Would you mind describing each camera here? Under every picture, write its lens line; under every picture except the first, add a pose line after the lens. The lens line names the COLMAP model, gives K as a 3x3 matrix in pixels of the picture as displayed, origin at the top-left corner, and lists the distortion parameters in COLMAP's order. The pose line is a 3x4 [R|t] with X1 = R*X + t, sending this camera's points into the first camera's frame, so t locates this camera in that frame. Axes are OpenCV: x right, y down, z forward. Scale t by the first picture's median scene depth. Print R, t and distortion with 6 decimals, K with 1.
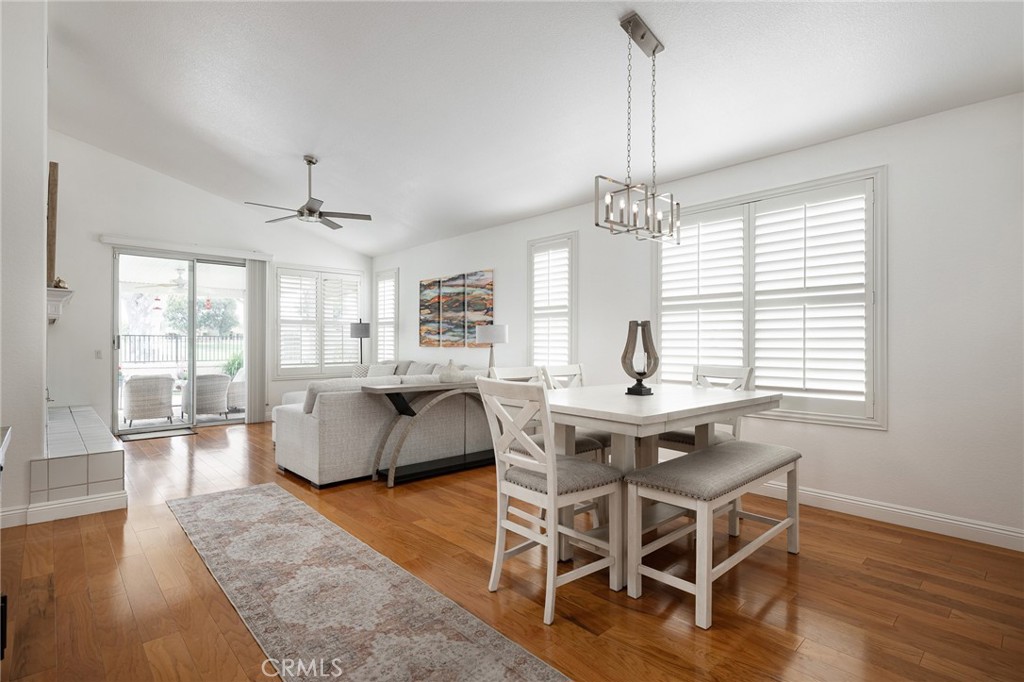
lens RADIAL K [[496.0, 0, 512.4], [0, 496.0, 341.7], [0, 0, 1]] dist [-0.005668, -0.000191]
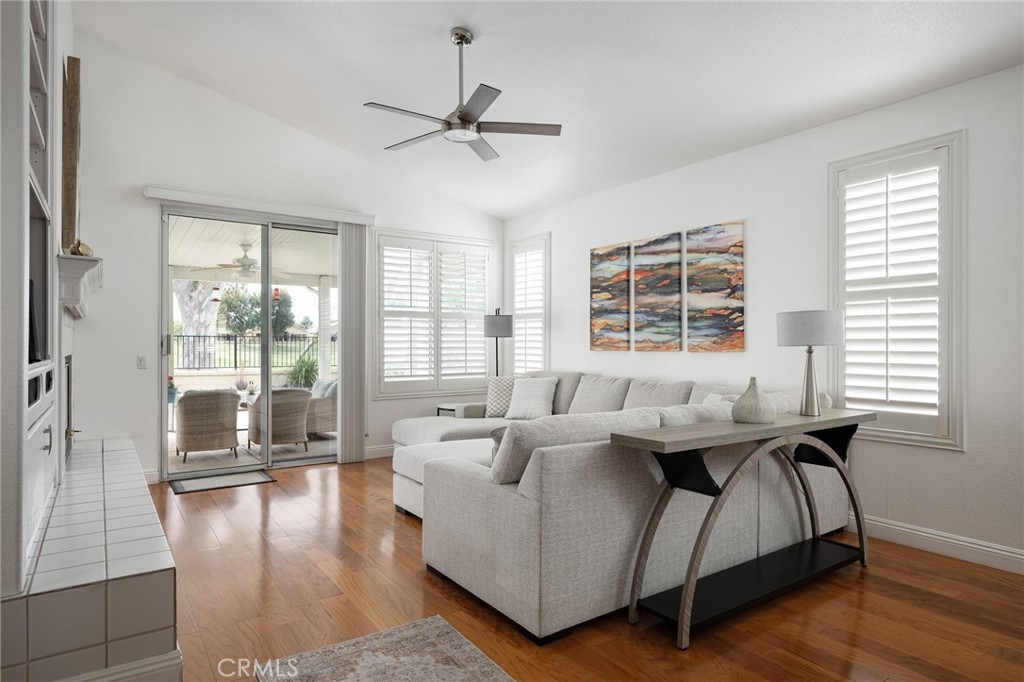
lens RADIAL K [[587.5, 0, 511.9], [0, 587.5, 342.8], [0, 0, 1]] dist [-0.007711, -0.000699]
pose [[0.989242, -0.001971, -0.146278, -0.184547], [0.001999, 0.999998, 0.000044, -0.000250], [0.146277, -0.000336, 0.989244, 0.236050]]
